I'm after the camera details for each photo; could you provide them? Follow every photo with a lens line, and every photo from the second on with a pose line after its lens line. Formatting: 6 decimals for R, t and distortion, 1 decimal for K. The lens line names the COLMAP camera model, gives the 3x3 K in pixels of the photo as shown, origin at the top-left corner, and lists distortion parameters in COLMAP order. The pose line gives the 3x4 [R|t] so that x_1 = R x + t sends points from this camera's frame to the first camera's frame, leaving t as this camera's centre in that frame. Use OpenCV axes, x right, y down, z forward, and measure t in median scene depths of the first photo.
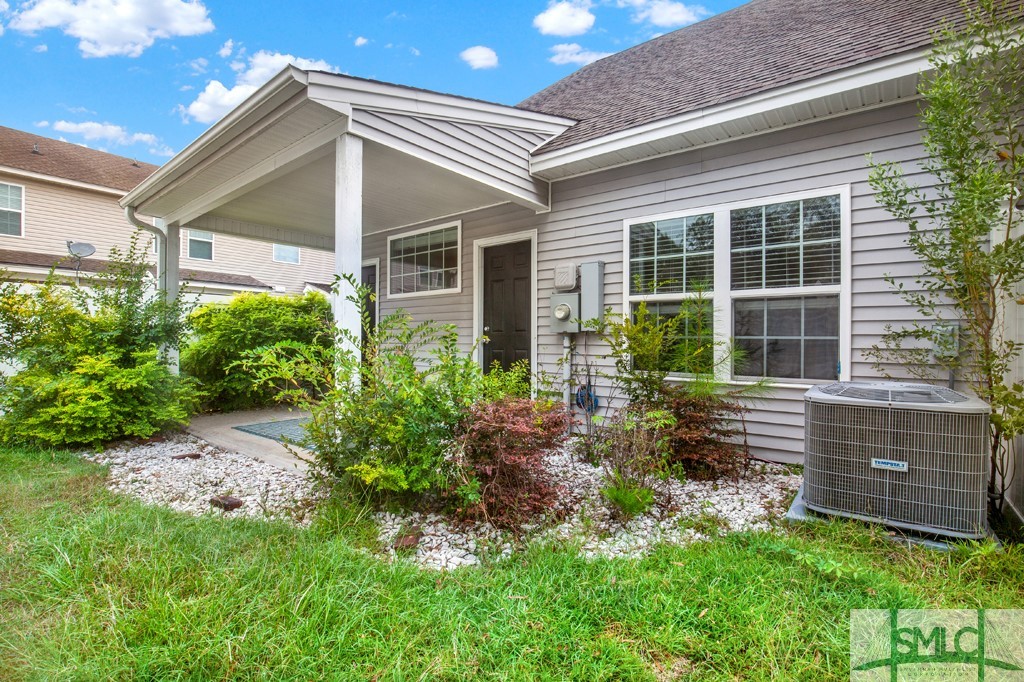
lens RADIAL K [[476.3, 0, 516.1], [0, 476.3, 343.0], [0, 0, 1]] dist [-0.033028, 0.005184]
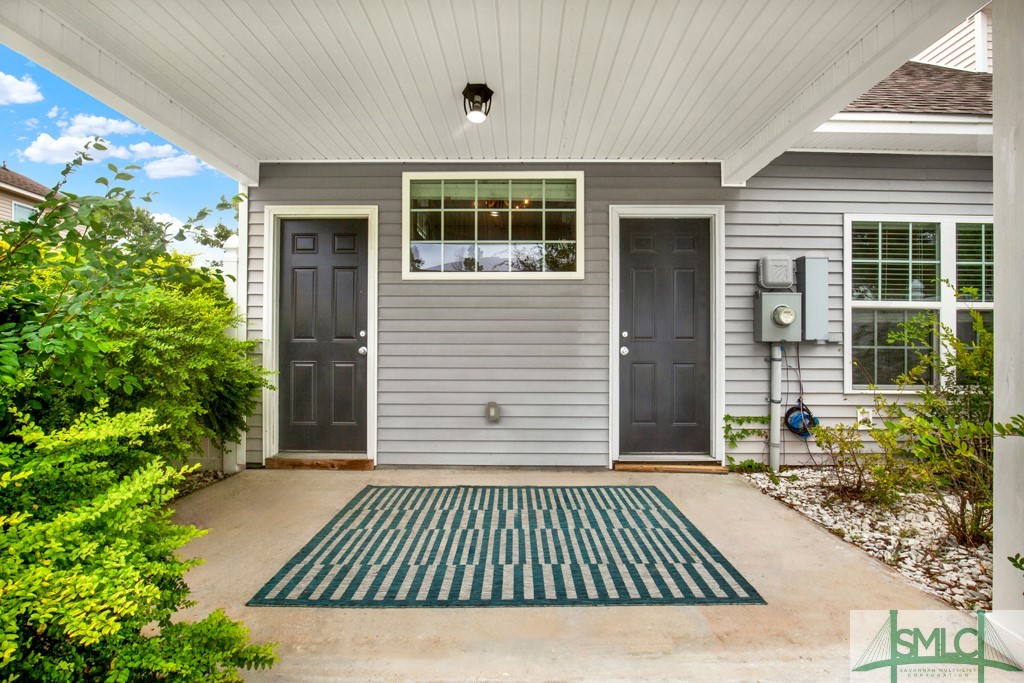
lens RADIAL K [[476.3, 0, 509.8], [0, 476.3, 340.9], [0, 0, 1]] dist [-0.033028, 0.005184]
pose [[0.787199, 0.002065, 0.616695, -0.768243], [0.003203, 0.999967, -0.007436, -0.019098], [-0.616691, 0.007829, 0.787167, 0.678409]]
